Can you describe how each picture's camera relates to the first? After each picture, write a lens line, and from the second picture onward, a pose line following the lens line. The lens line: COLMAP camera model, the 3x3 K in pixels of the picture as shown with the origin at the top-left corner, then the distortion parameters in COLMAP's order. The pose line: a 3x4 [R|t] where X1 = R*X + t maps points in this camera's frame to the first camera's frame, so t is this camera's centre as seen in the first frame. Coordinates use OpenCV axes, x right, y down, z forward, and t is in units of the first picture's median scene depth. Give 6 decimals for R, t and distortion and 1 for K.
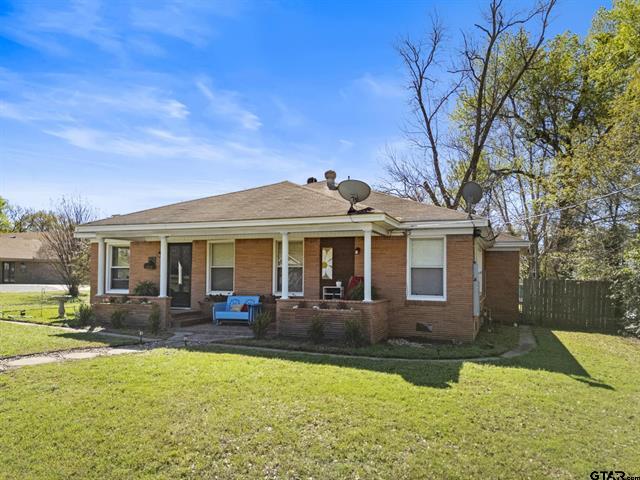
lens RADIAL K [[483.5, 0, 319.2], [0, 483.5, 260.9], [0, 0, 1]] dist [0.039052, -0.003870]
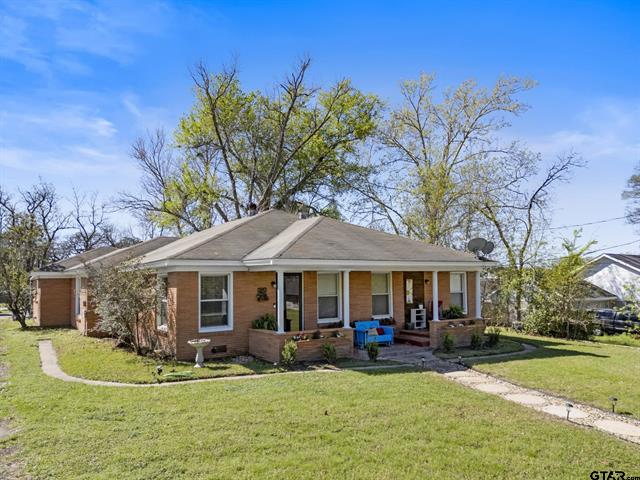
lens RADIAL K [[483.5, 0, 319.2], [0, 483.5, 260.9], [0, 0, 1]] dist [0.039052, -0.003870]
pose [[0.589351, 0.018686, 0.807661, -1.112119], [-0.011860, 0.999825, -0.014478, -0.051844], [-0.807790, -0.001046, 0.589470, 0.394441]]
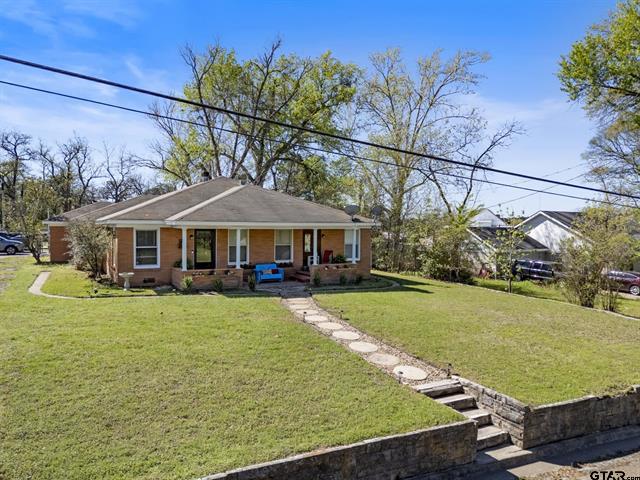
lens RADIAL K [[469.1, 0, 320.0], [0, 469.1, 240.0], [0, 0, 1]] dist [0.083083, -0.070747]
pose [[0.646109, -0.025523, 0.762819, -1.178284], [-0.029523, 0.997857, 0.058393, -0.100351], [-0.762674, -0.060249, 0.643970, -0.131950]]
